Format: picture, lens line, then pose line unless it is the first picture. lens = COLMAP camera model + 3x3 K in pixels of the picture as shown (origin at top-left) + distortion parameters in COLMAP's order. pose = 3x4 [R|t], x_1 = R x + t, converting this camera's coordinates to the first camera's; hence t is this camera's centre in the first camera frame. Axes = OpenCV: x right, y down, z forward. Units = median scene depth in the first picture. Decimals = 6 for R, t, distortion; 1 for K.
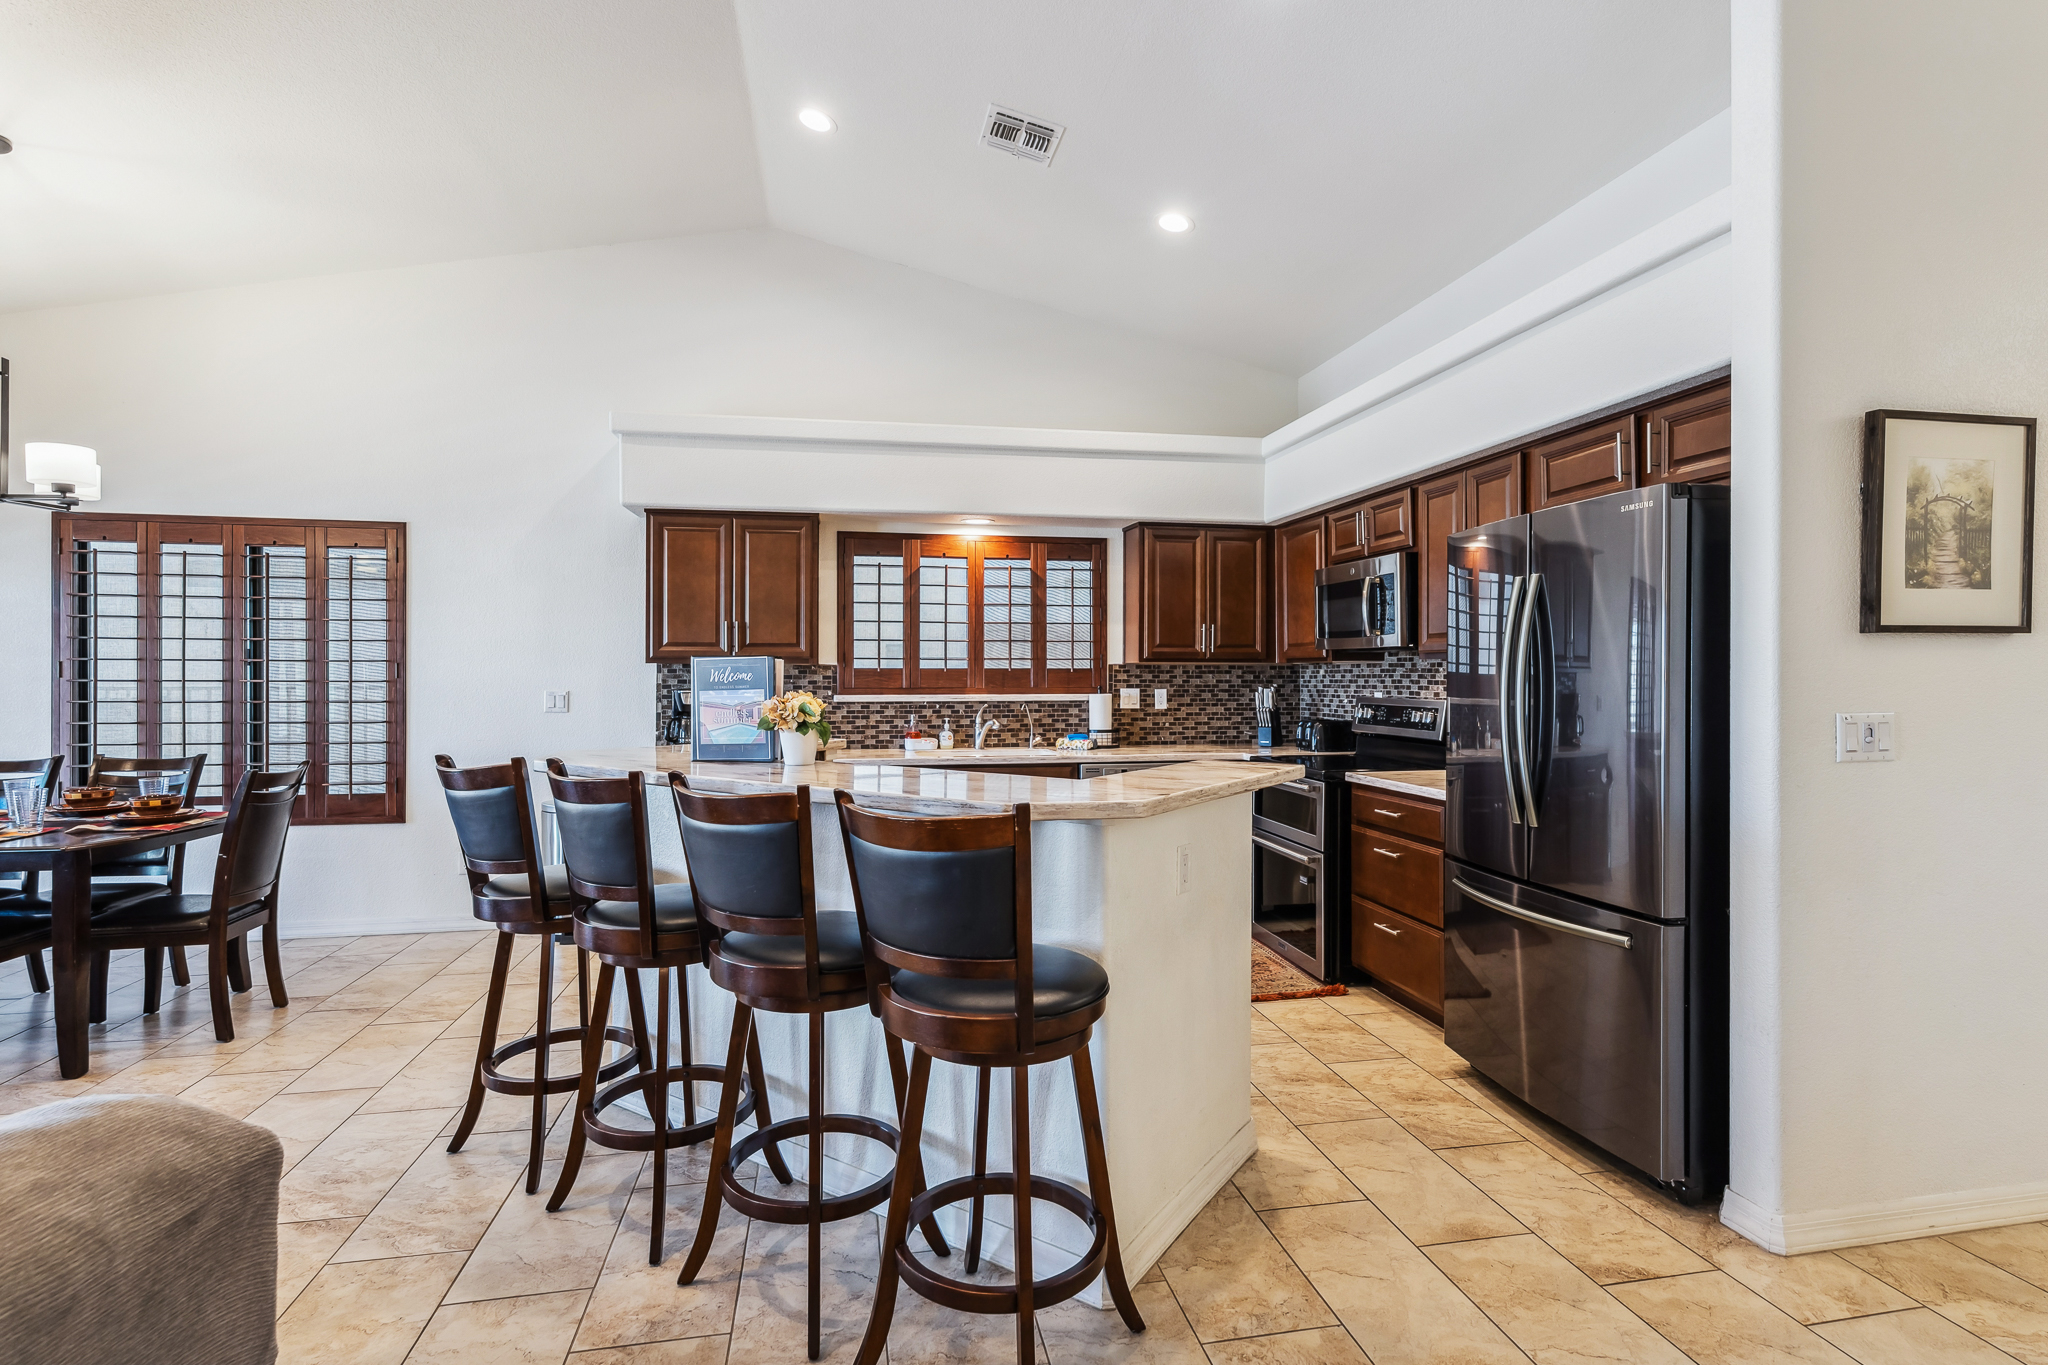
lens RADIAL K [[974.7, 0, 1024.0], [0, 974.7, 682.5], [0, 0, 1]] dist [-0.002697, -0.000108]
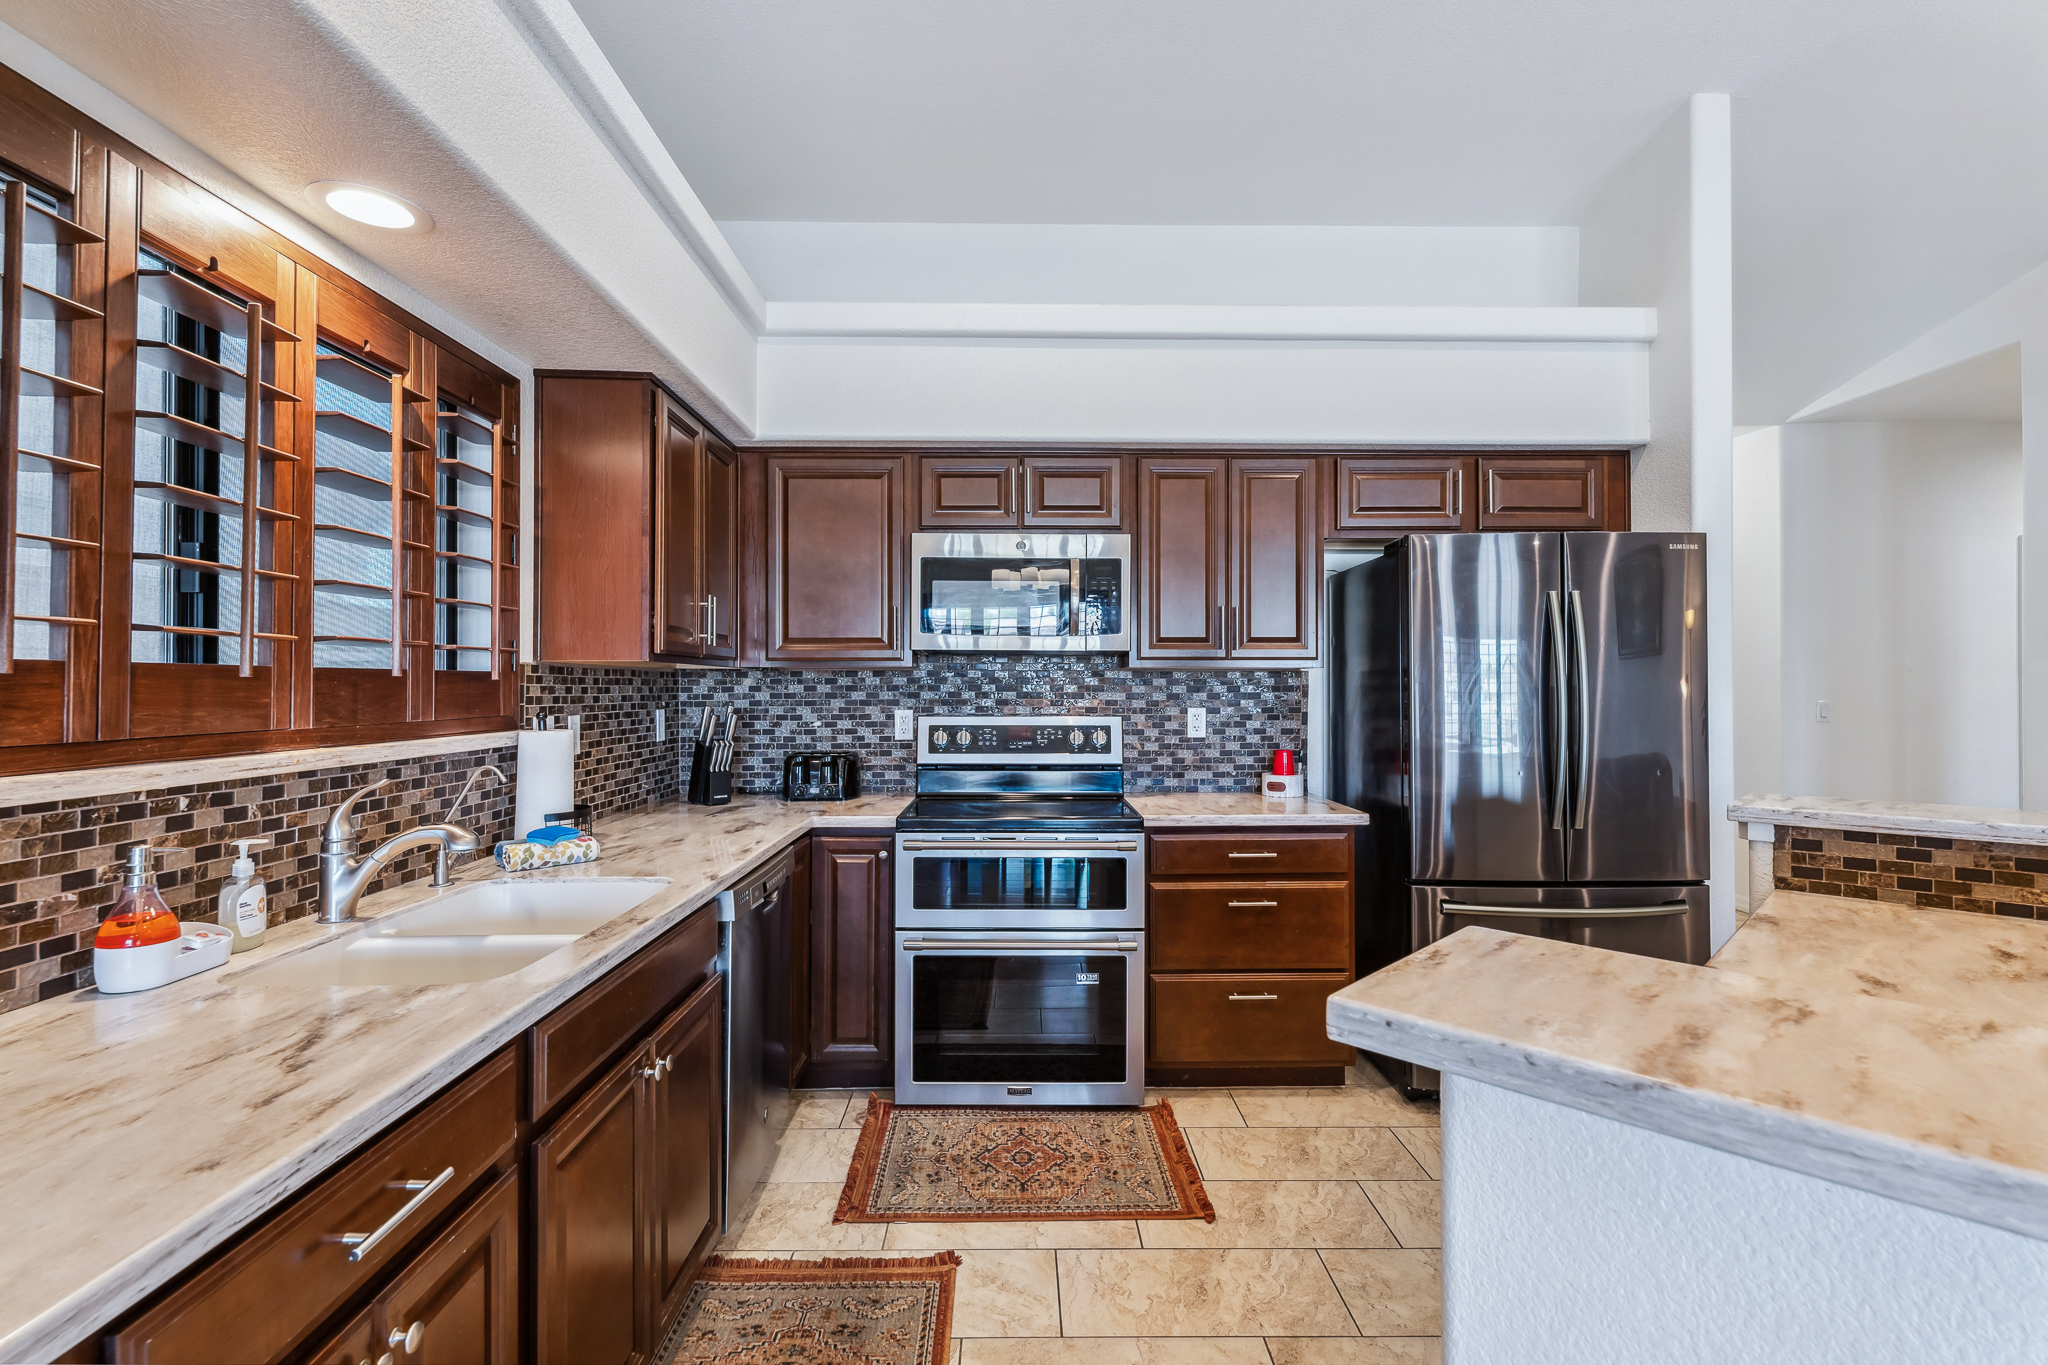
lens RADIAL K [[949.8, 0, 1024.0], [0, 949.8, 682.5], [0, 0, 1]] dist [0.000252, -0.001065]
pose [[0.179963, 0.002777, 0.983669, -0.356074], [0.007816, 0.999960, -0.004253, -0.007413], [-0.983642, 0.008453, 0.179934, 0.829175]]
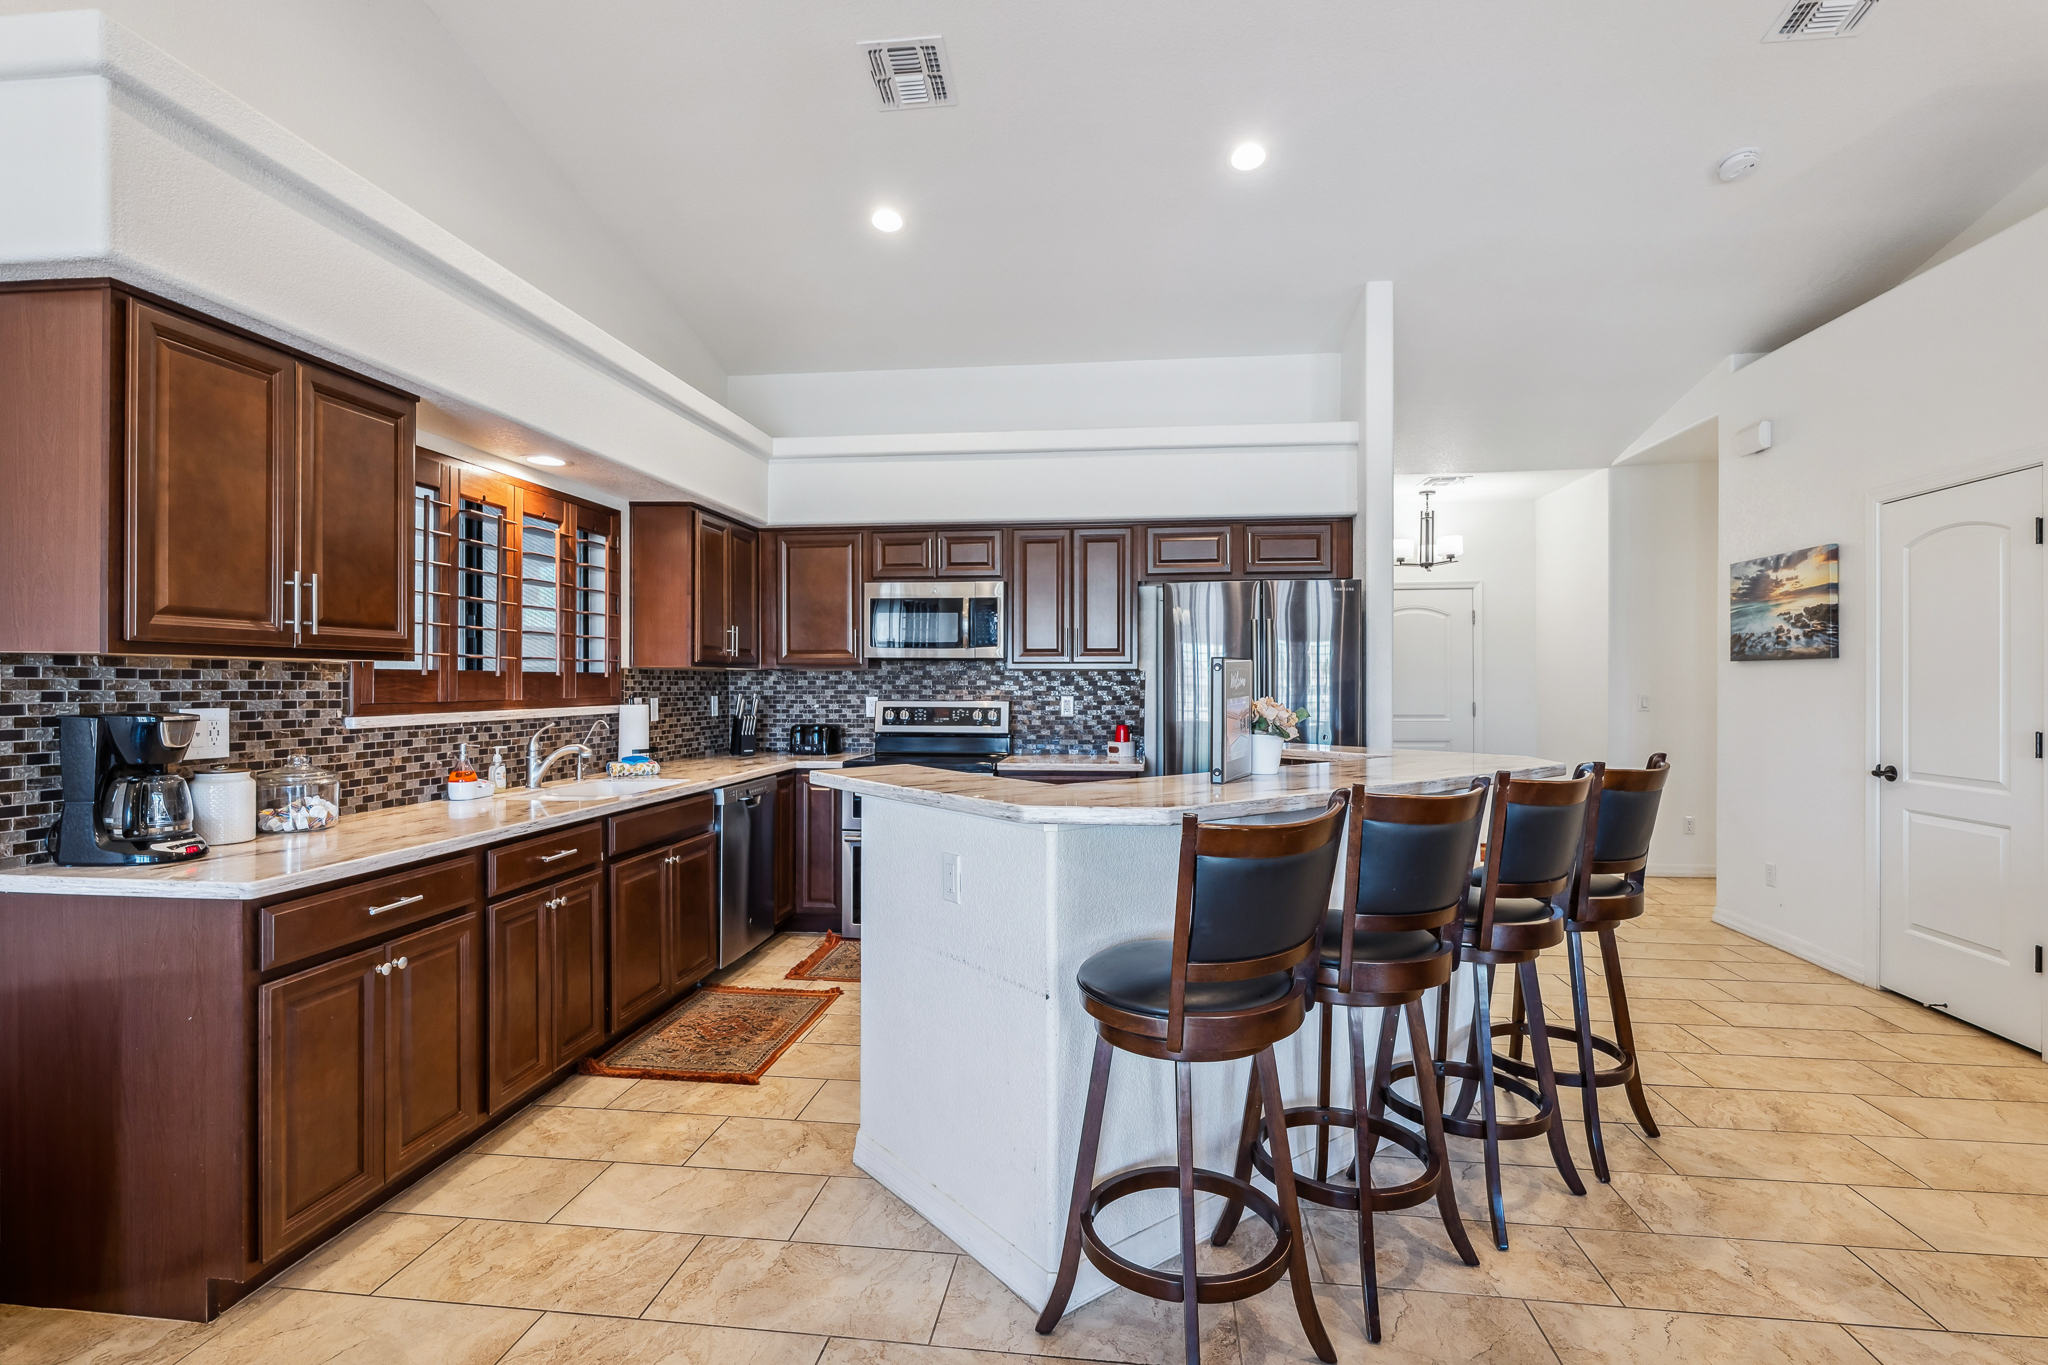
lens RADIAL K [[967.1, 0, 1025.2], [0, 967.1, 687.3], [0, 0, 1]] dist [0.001451, -0.000024]
pose [[0.311446, -0.005451, 0.950248, -0.677683], [0.007284, 0.999968, 0.003349, -0.003599], [-0.950236, 0.005879, 0.311476, 0.518450]]
